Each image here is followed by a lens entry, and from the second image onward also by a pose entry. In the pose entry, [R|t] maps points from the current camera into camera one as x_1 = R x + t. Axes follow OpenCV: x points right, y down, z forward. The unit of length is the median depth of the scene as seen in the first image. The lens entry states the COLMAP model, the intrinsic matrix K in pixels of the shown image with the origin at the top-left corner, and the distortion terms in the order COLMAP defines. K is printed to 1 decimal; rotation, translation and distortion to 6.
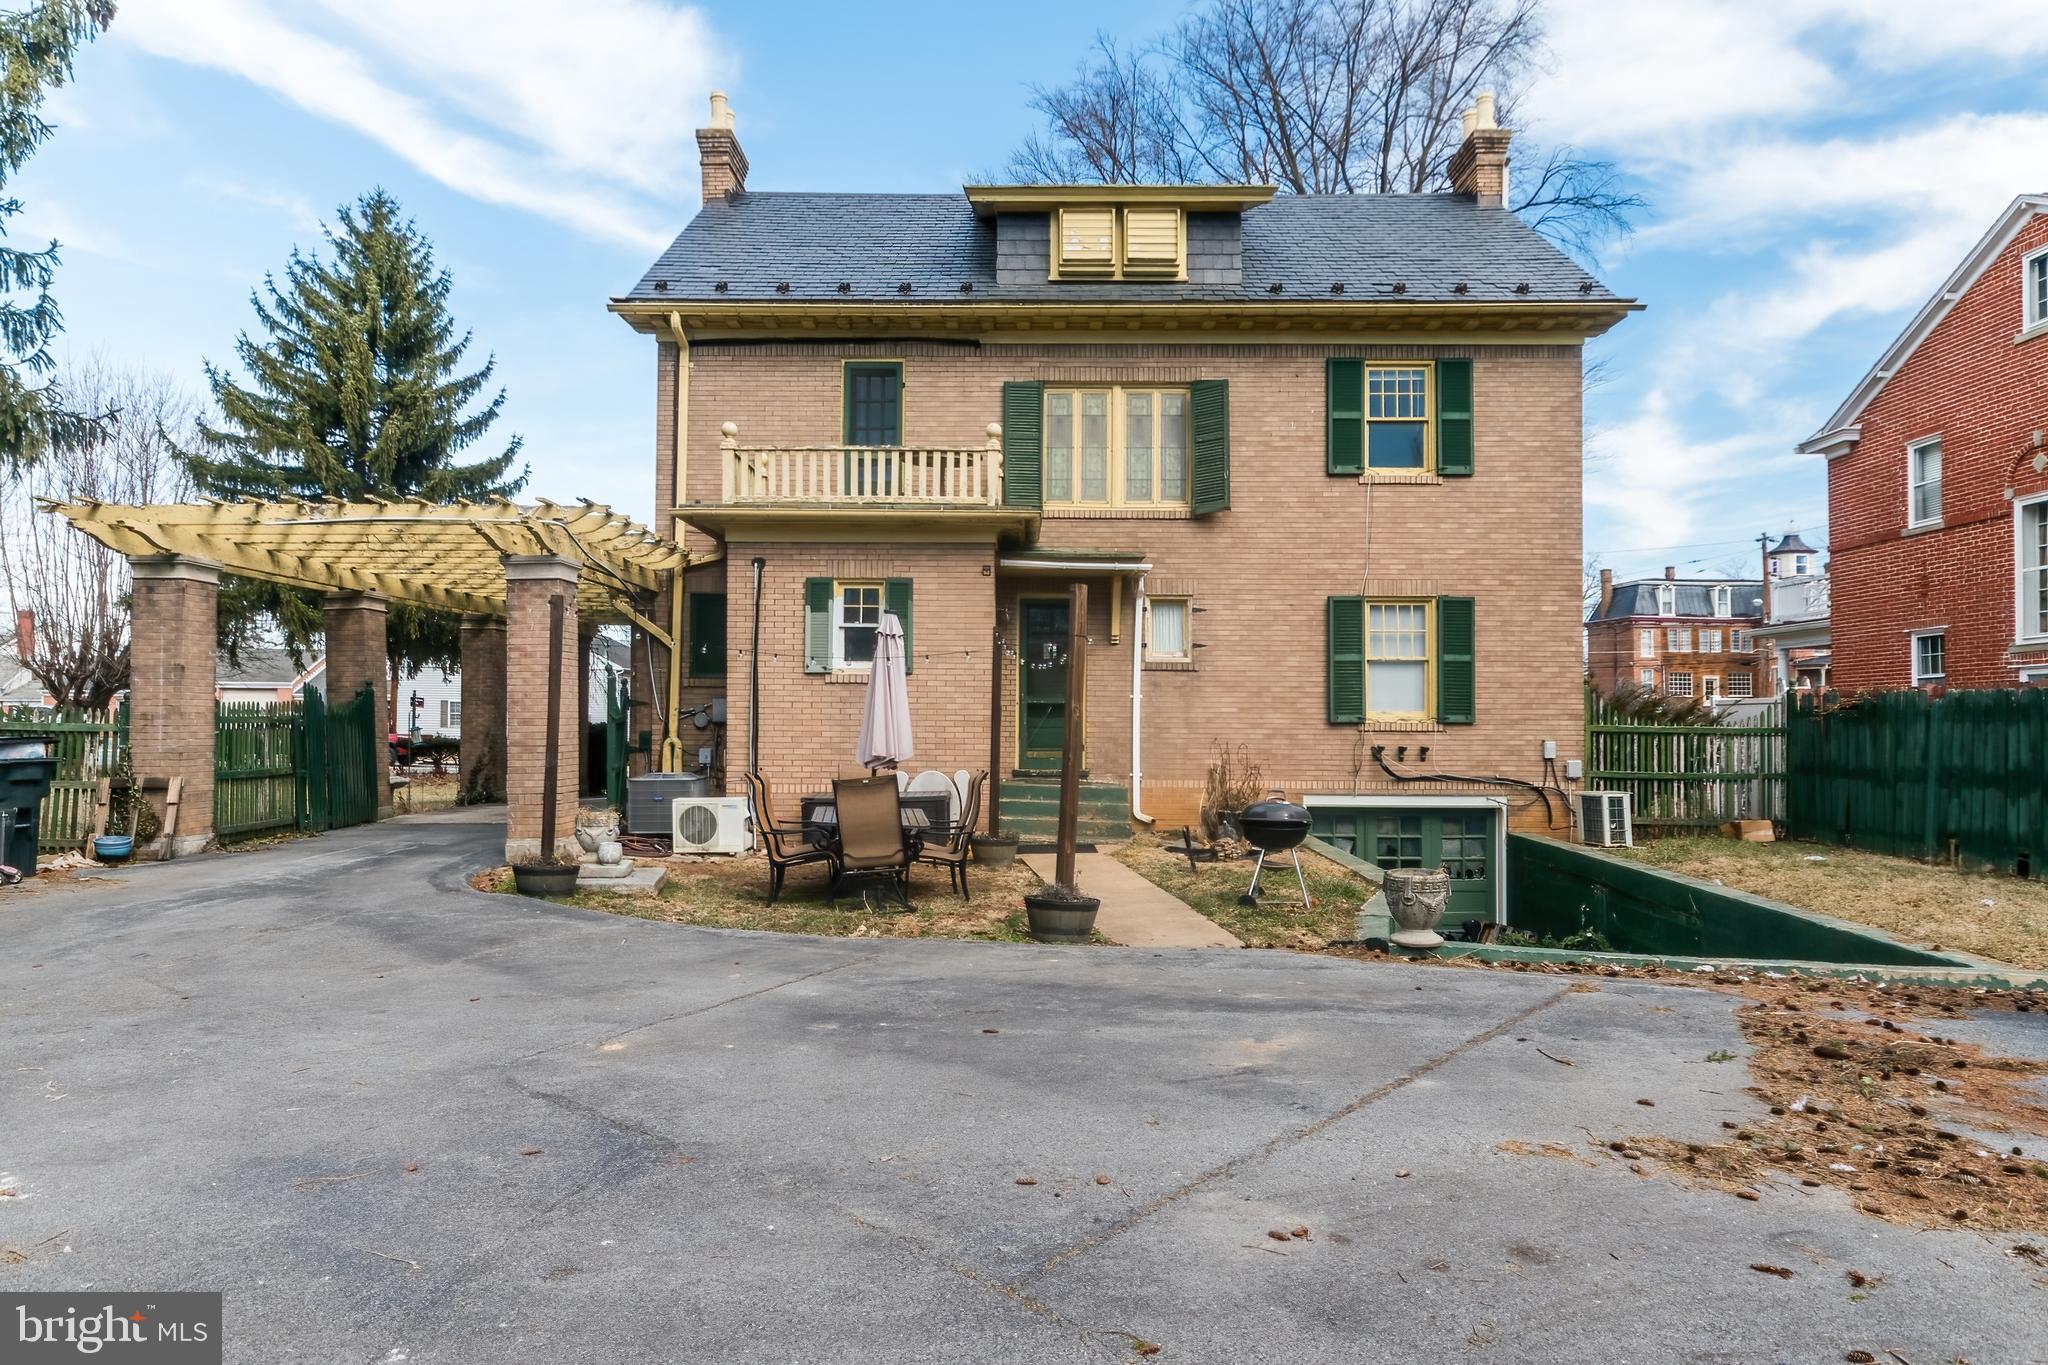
lens RADIAL K [[1277.2, 0, 1024.0], [0, 1277.2, 682.5], [0, 0, 1]] dist [-0.005840, -0.000618]
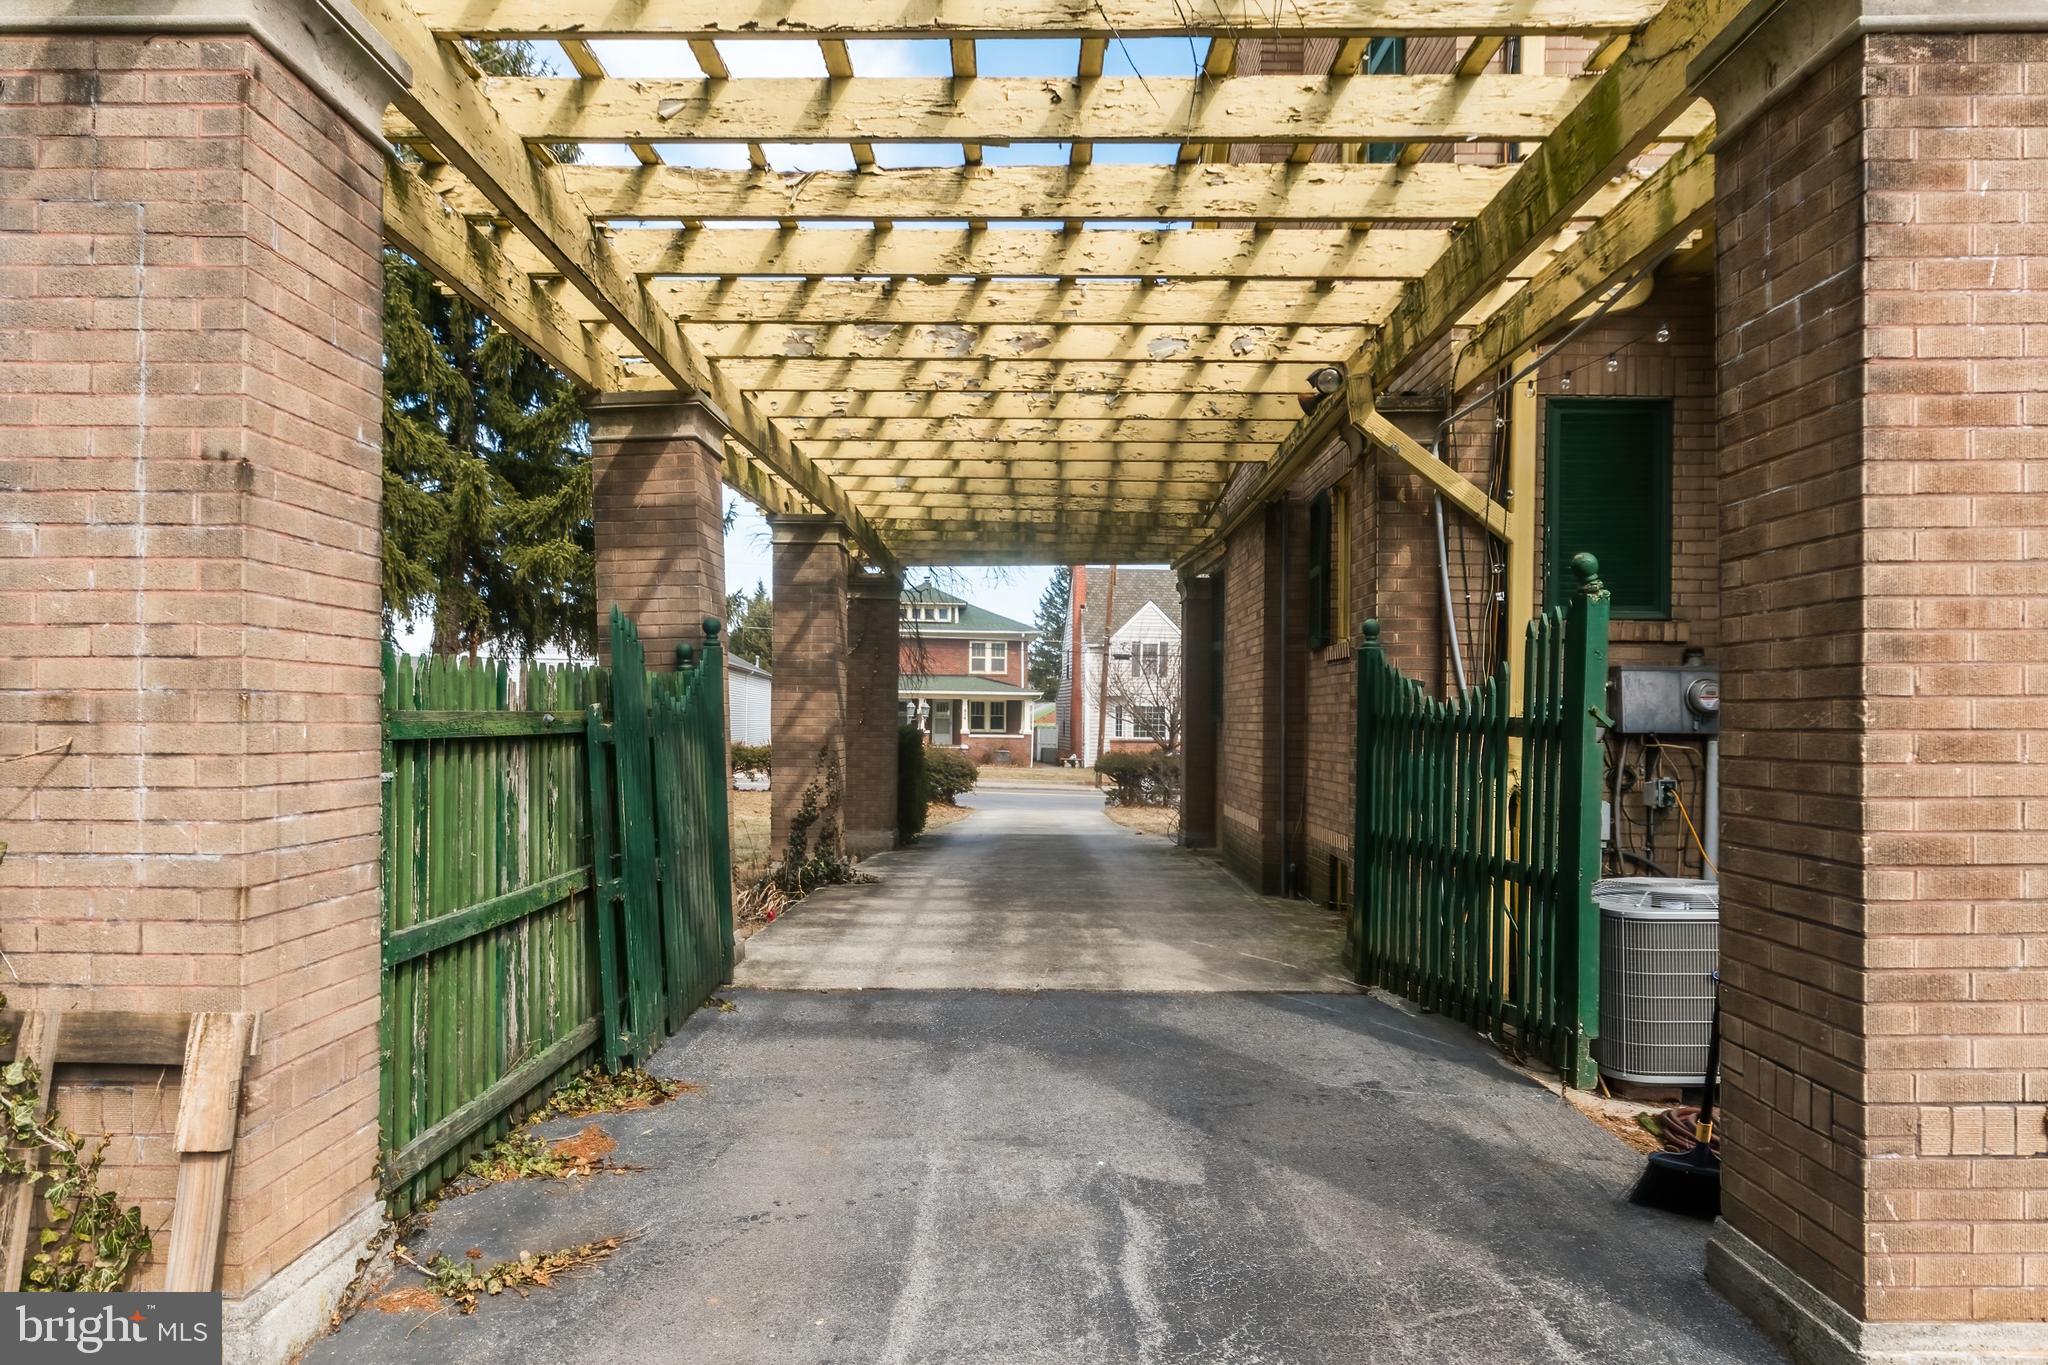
lens RADIAL K [[1217.3, 0, 1014.0], [0, 1217.3, 722.3], [0, 0, 1]] dist [-0.003597, -0.000789]
pose [[0.999951, 0.005263, -0.008388, -0.419124], [-0.004998, 0.999500, 0.031215, 0.017155], [0.008548, -0.031171, 0.999478, 0.630343]]
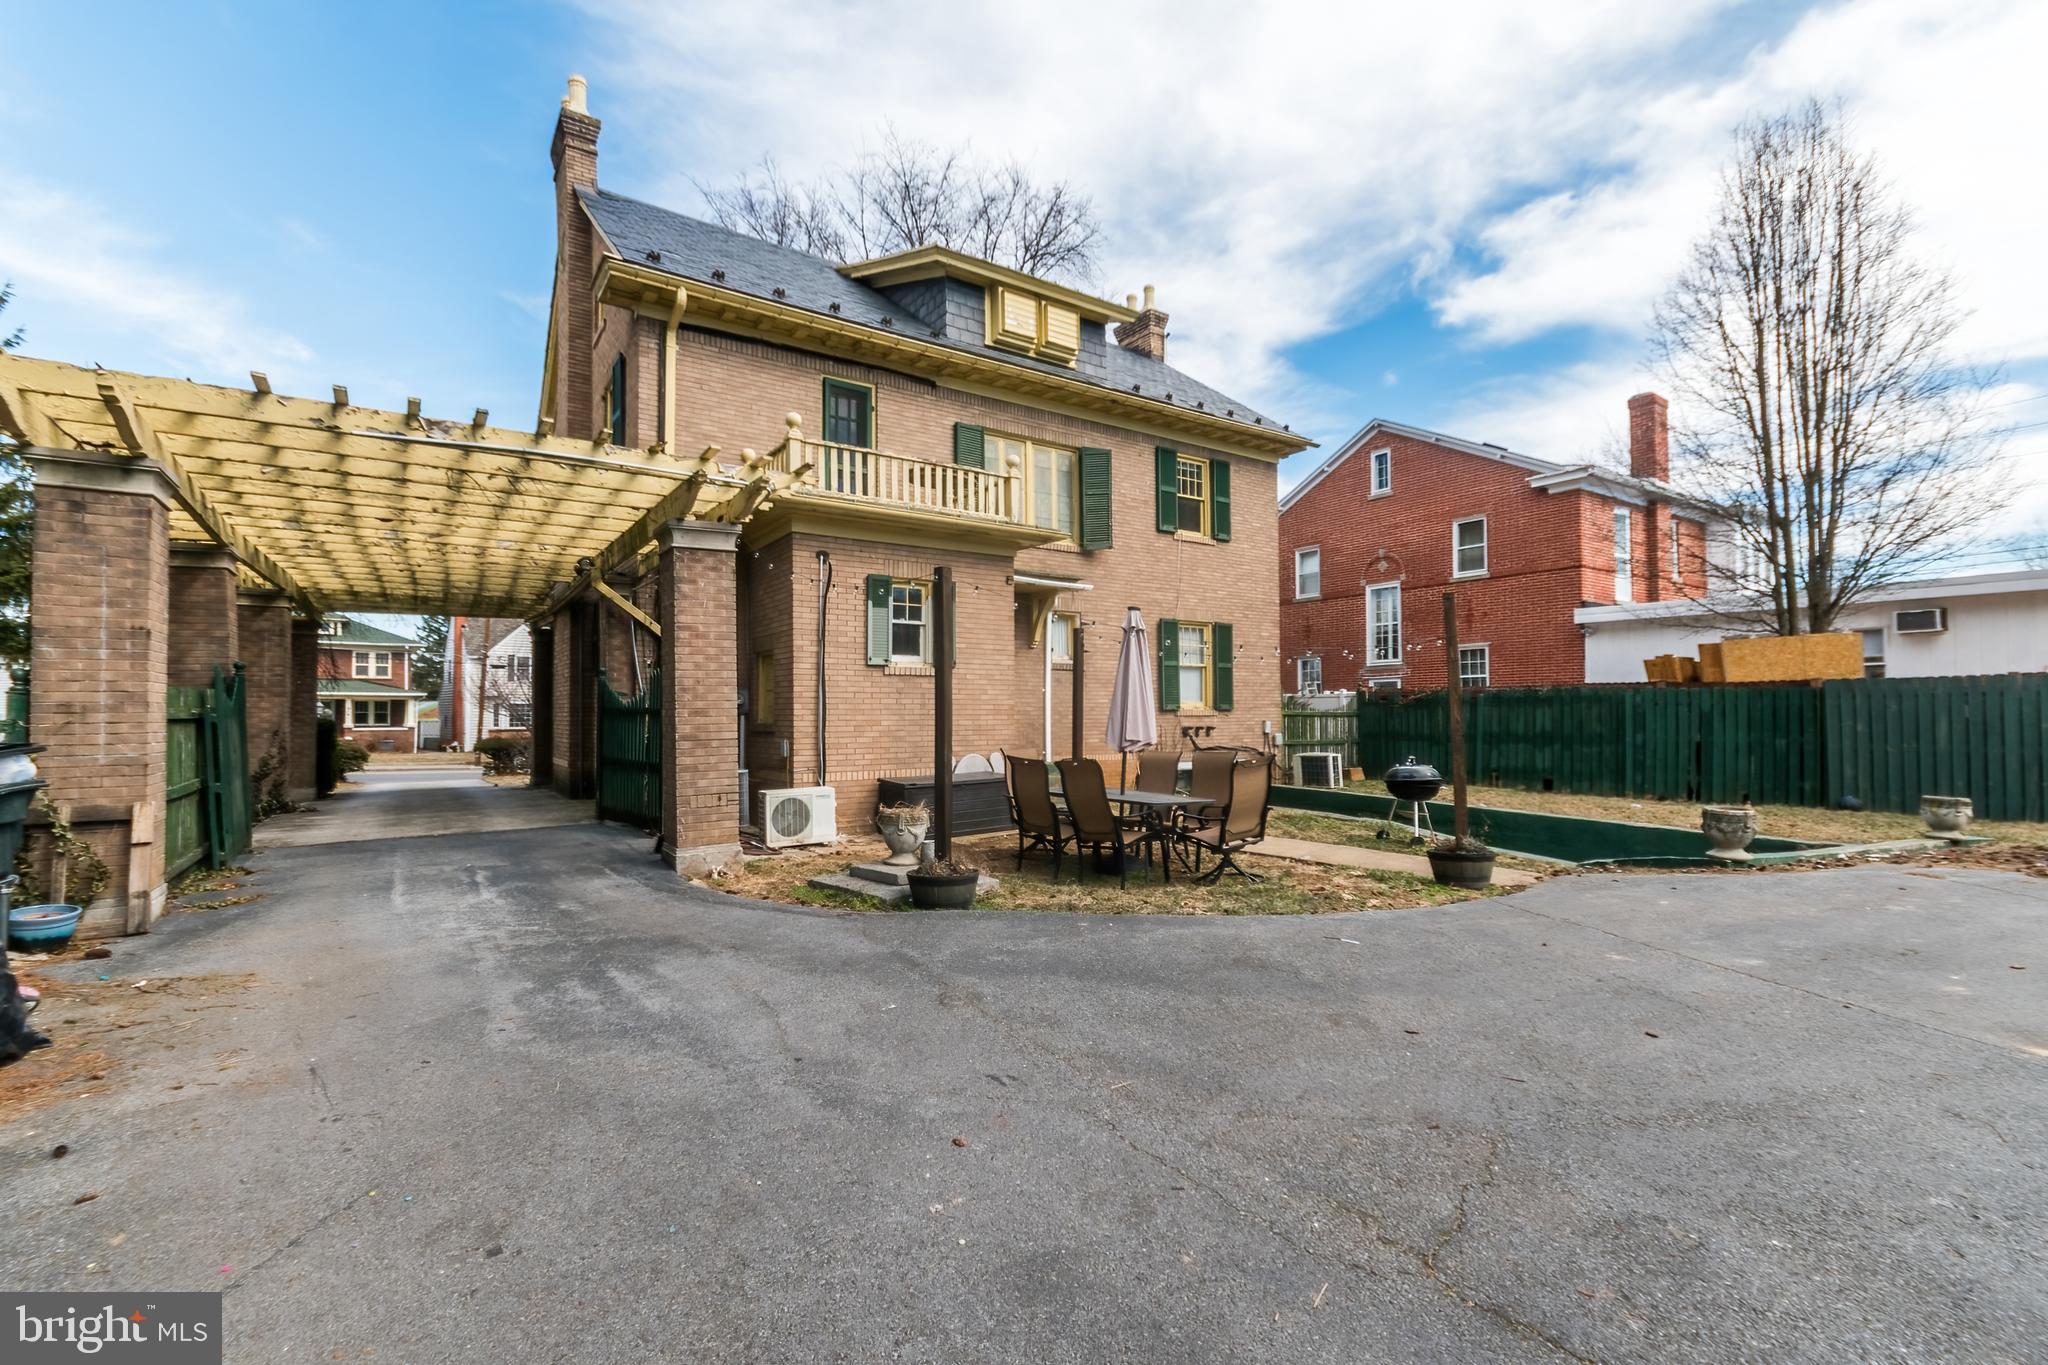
lens RADIAL K [[890.2, 0, 1017.9], [0, 890.2, 689.1], [0, 0, 1]] dist [0.001046, 0.000158]
pose [[0.822953, 0.007241, 0.568063, -0.433619], [-0.008156, 0.999966, -0.000932, 0.010791], [-0.568051, -0.003866, 0.822984, 0.293652]]
